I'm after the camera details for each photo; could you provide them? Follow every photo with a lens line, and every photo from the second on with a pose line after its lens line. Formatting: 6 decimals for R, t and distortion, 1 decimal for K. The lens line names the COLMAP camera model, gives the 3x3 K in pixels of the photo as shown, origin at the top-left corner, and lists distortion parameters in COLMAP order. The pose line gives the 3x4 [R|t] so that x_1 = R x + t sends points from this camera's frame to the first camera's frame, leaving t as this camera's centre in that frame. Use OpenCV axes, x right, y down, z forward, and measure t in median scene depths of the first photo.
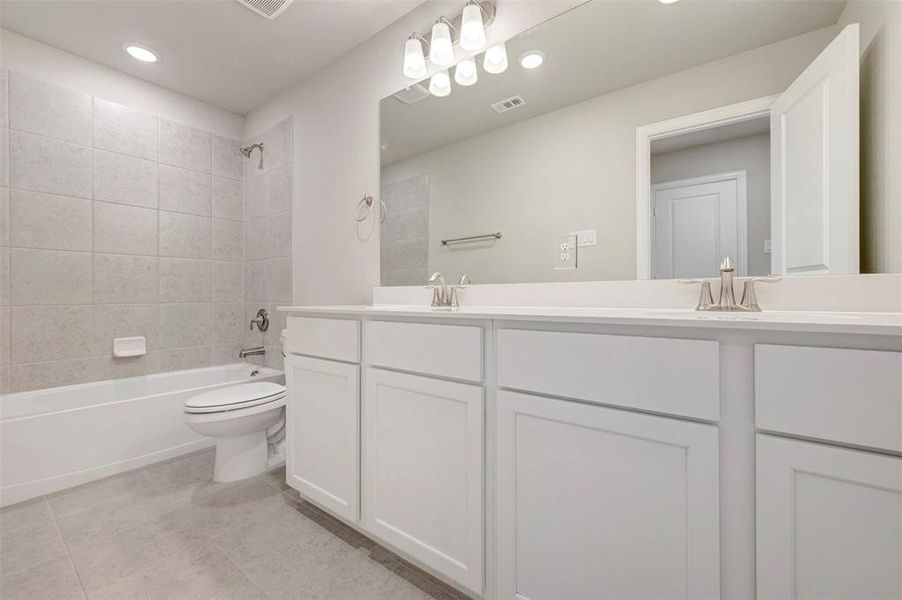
lens RADIAL K [[358.2, 0, 455.8], [0, 358.2, 302.2], [0, 0, 1]] dist [-0.000892, -0.000104]
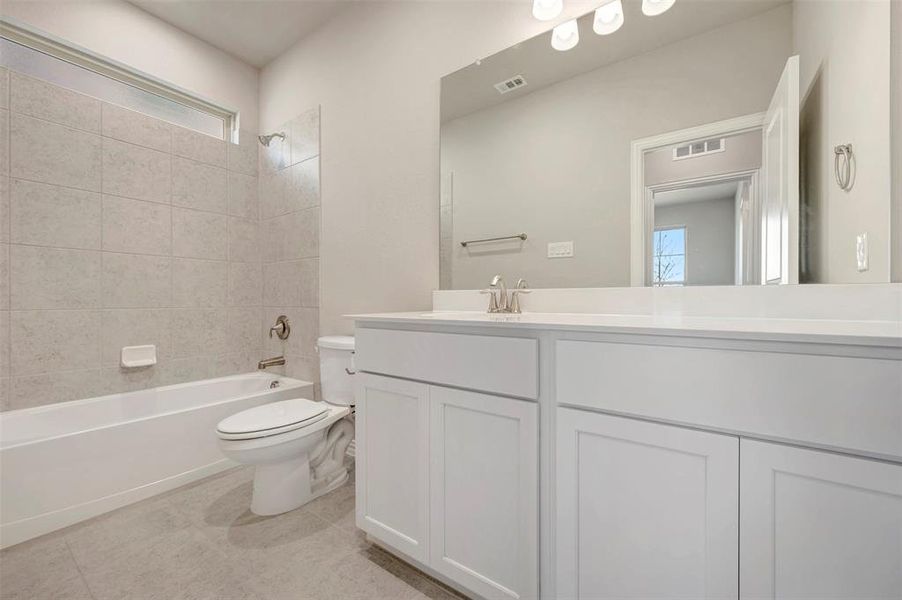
lens RADIAL K [[358.6, 0, 450.8], [0, 358.6, 316.8], [0, 0, 1]] dist [-0.045297, 0.018197]
pose [[0.999782, 0.003300, 0.020603, -0.167214], [-0.003824, 0.999669, 0.025460, -0.001752], [-0.020512, -0.025534, 0.999464, 0.116390]]
